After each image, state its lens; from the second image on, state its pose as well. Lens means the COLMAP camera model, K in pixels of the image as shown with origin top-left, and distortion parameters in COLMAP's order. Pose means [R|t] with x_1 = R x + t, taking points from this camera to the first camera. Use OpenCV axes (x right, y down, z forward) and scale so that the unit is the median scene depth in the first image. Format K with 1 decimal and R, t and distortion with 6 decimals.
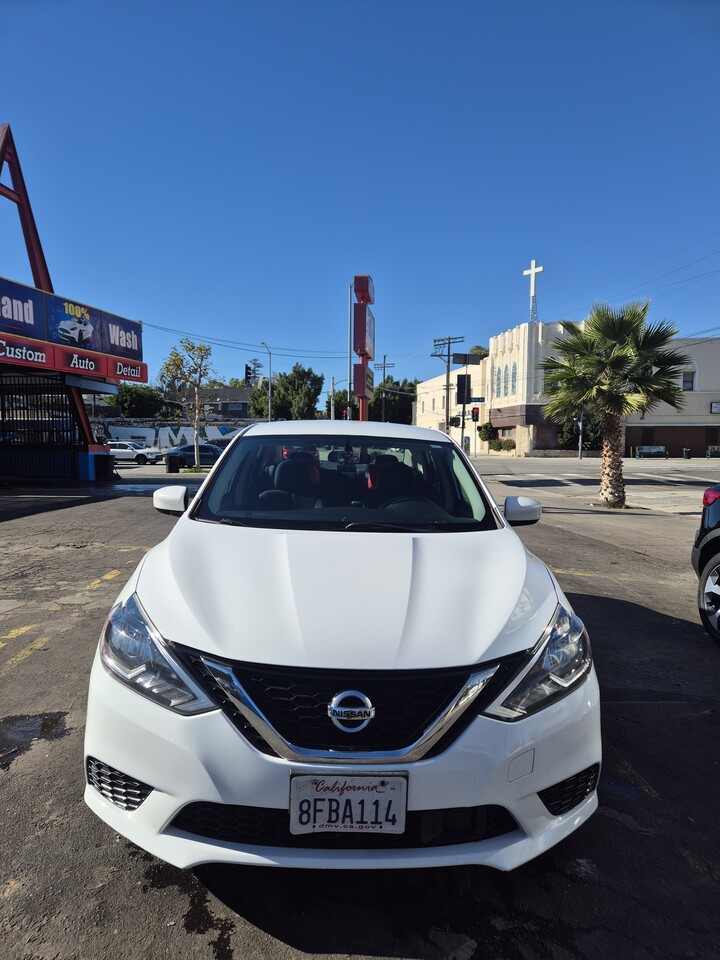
lens RADIAL K [[625.8, 0, 356.9], [0, 625.8, 508.0], [0, 0, 1]] dist [0.071906, -0.066768]
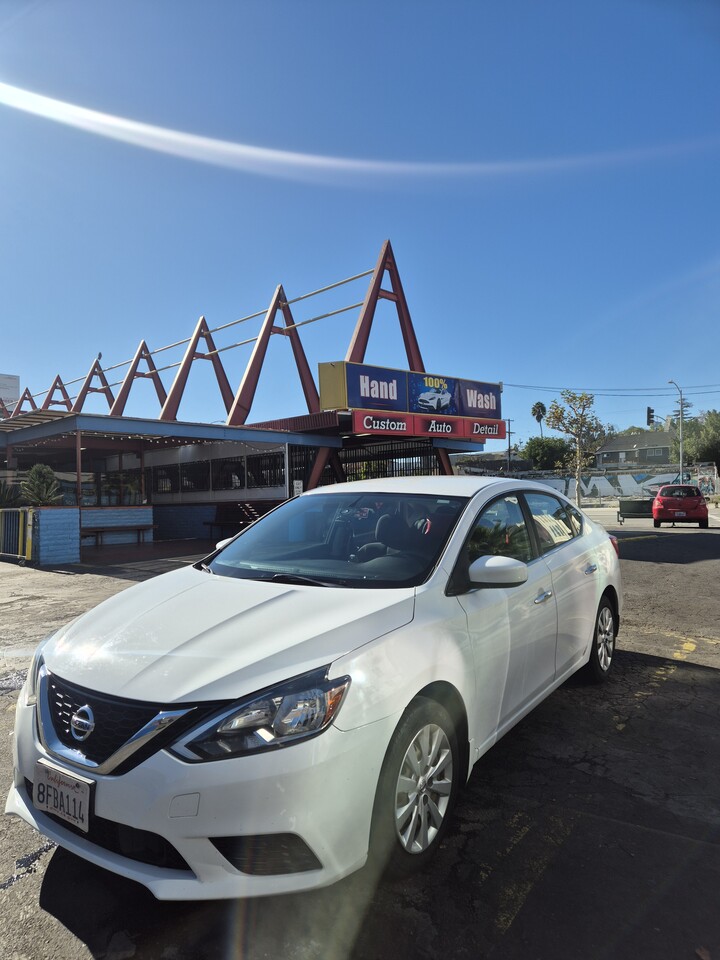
lens RADIAL K [[625.8, 0, 356.9], [0, 625.8, 508.0], [0, 0, 1]] dist [0.071906, -0.066768]
pose [[0.808130, -0.012211, -0.588878, 0.106347], [-0.035211, 0.996995, -0.068995, -0.002944], [0.587951, 0.076492, 0.805272, 0.025094]]
